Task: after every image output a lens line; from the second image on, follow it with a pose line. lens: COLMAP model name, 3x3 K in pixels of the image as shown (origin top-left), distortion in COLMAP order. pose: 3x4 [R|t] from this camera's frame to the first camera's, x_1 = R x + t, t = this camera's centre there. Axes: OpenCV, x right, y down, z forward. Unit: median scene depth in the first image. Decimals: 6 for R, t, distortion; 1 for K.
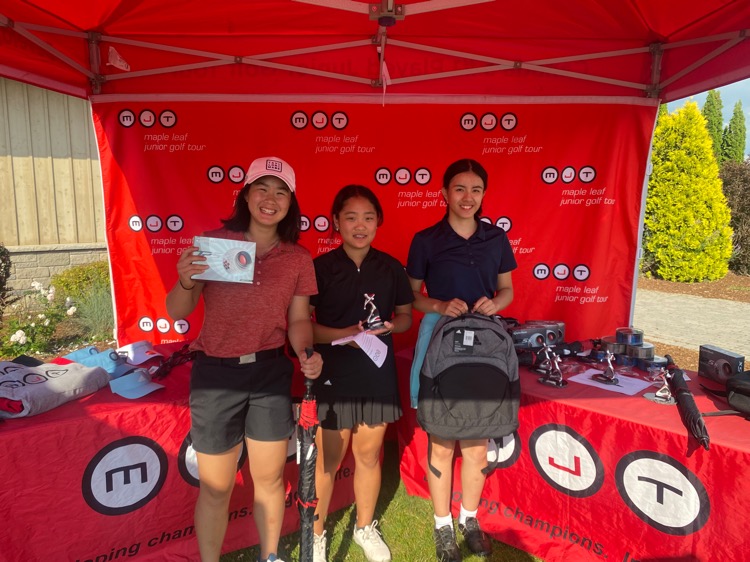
lens RADIAL K [[581.9, 0, 376.1], [0, 581.9, 282.2], [0, 0, 1]] dist [-0.005173, -0.002207]
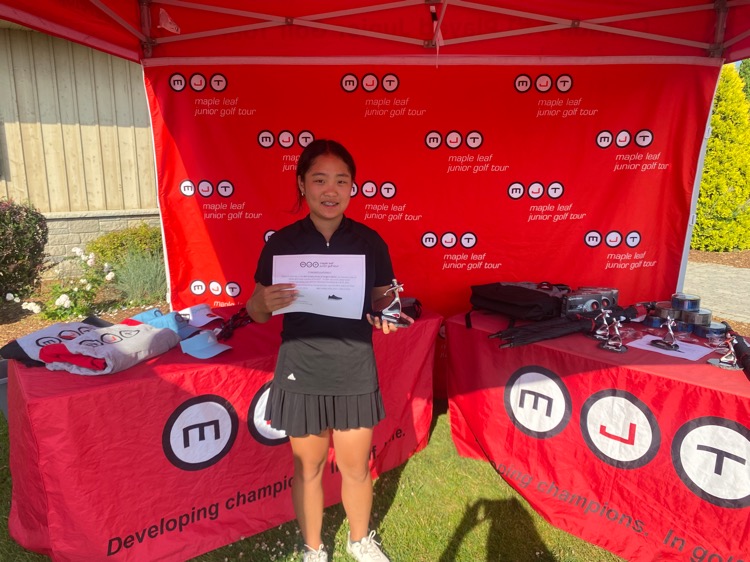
lens RADIAL K [[581.9, 0, 368.6], [0, 581.9, 287.9], [0, 0, 1]] dist [-0.005173, -0.002207]
pose [[0.999244, 0.006783, -0.038273, -0.059797], [-0.004345, 0.997976, 0.063437, 0.005559], [0.038626, -0.063222, 0.997252, -0.005011]]
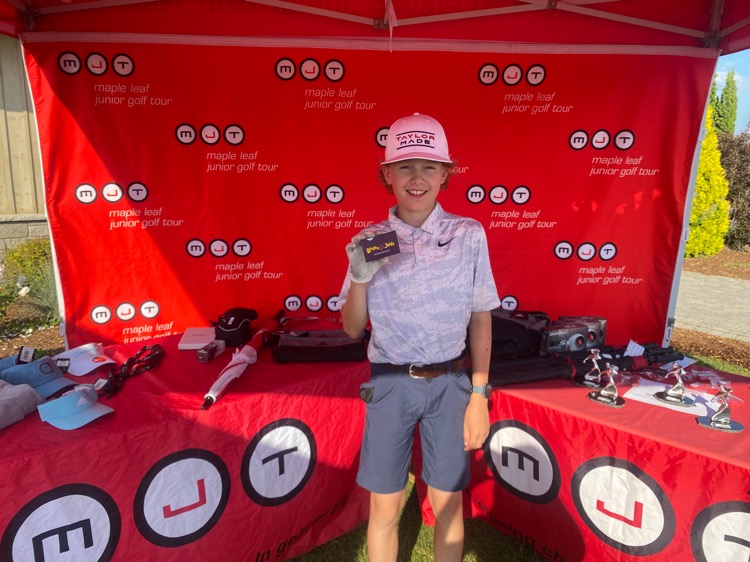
lens RADIAL K [[581.9, 0, 373.4], [0, 581.9, 277.6], [0, 0, 1]] dist [-0.005173, -0.002207]
pose [[0.999461, 0.003638, 0.032628, -0.033864], [-0.005083, 0.999005, 0.044299, -0.023260], [-0.032434, -0.044441, 0.998485, 0.169426]]
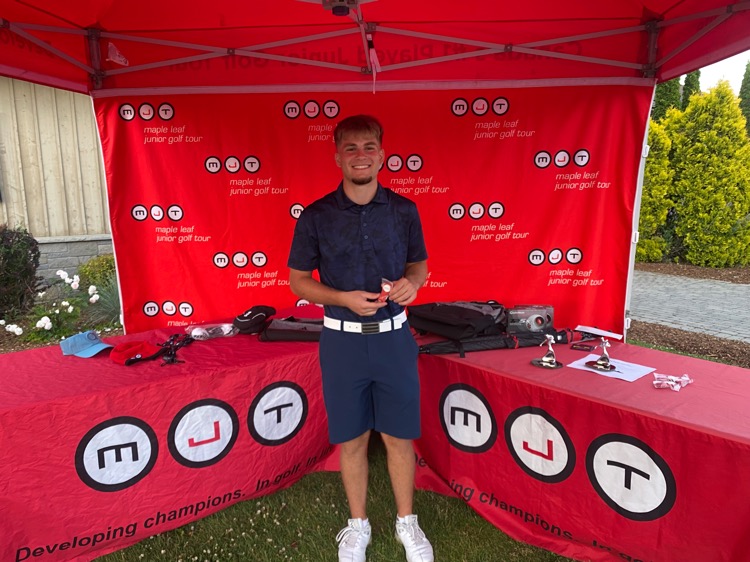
lens RADIAL K [[581.9, 0, 370.4], [0, 581.9, 284.5], [0, 0, 1]] dist [-0.005173, -0.002207]
pose [[0.997849, -0.004736, -0.065380, 0.070097], [0.006344, 0.999682, 0.024411, 0.003236], [0.065244, -0.024773, 0.997562, -0.013927]]
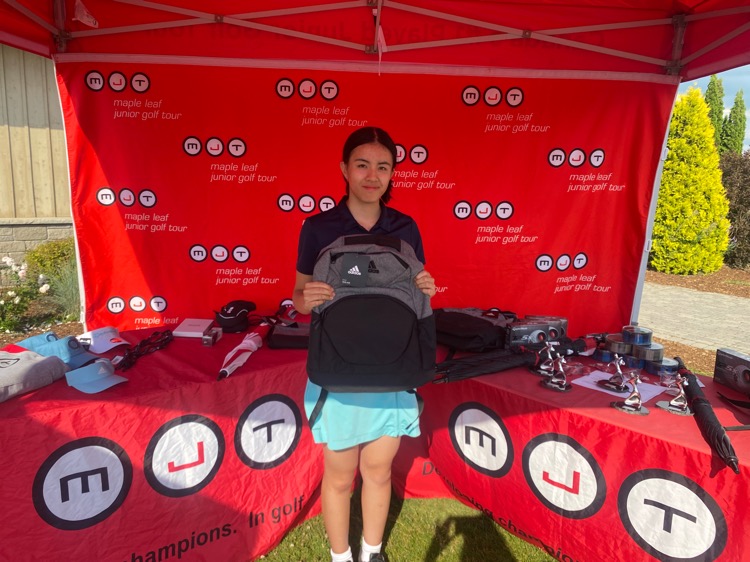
lens RADIAL K [[581.9, 0, 365.0], [0, 581.9, 290.9], [0, 0, 1]] dist [-0.005173, -0.002207]
pose [[0.999612, 0.027445, 0.004764, -0.002654], [-0.027633, 0.998591, 0.045299, -0.007134], [-0.003514, -0.045413, 0.998962, 0.076132]]
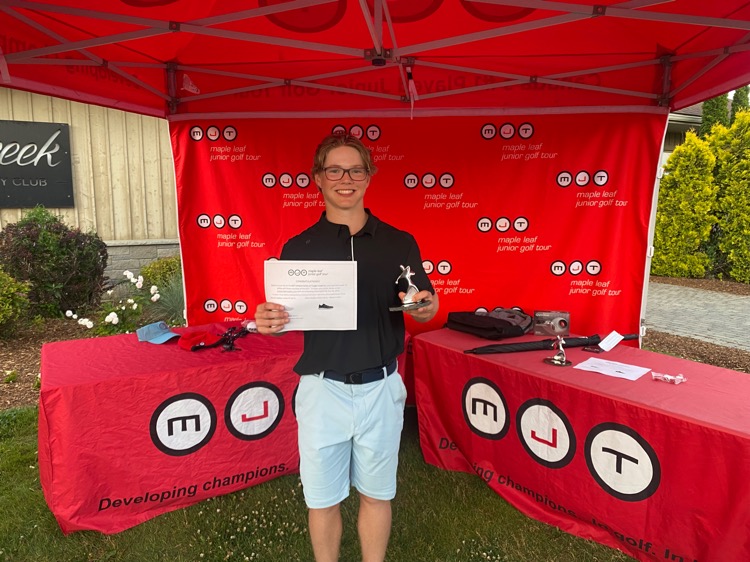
lens RADIAL K [[581.9, 0, 373.2], [0, 581.9, 278.1], [0, 0, 1]] dist [-0.005173, -0.002207]
pose [[0.990346, 0.017859, -0.137466, 0.098426], [-0.018397, 0.999827, -0.002647, 0.011387], [0.137395, 0.005150, 0.990503, -0.130361]]
